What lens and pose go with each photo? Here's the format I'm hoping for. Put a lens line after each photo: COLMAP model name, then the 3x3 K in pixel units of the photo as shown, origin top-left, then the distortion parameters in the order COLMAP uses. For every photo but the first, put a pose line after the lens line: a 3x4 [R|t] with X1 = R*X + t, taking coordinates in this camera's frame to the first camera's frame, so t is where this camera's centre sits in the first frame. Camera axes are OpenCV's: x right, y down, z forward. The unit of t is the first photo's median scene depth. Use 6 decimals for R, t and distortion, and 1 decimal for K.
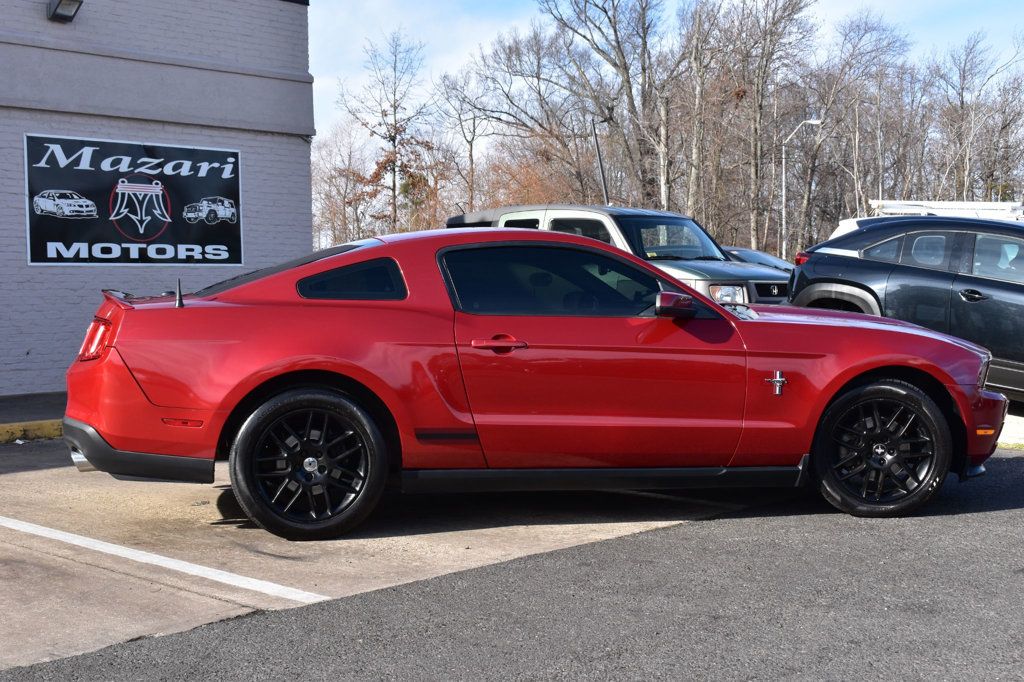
lens RADIAL K [[1348.3, 0, 512.0], [0, 1348.3, 341.0], [0, 0, 1]] dist [-0.030236, 0.008020]
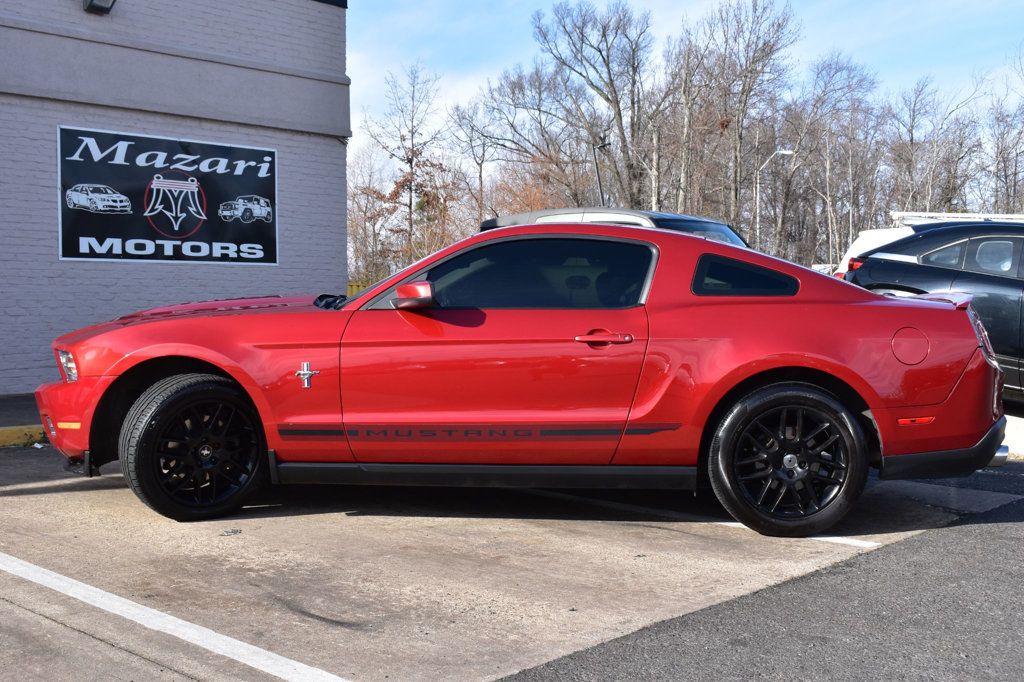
lens RADIAL K [[1162.5, 0, 512.0], [0, 1162.5, 341.0], [0, 0, 1]] dist [-0.043320, -0.018686]
pose [[0.999877, 0.013883, 0.007282, -0.031909], [-0.013866, 0.999901, -0.002385, 0.000016], [-0.007314, 0.002284, 0.999971, 0.139764]]
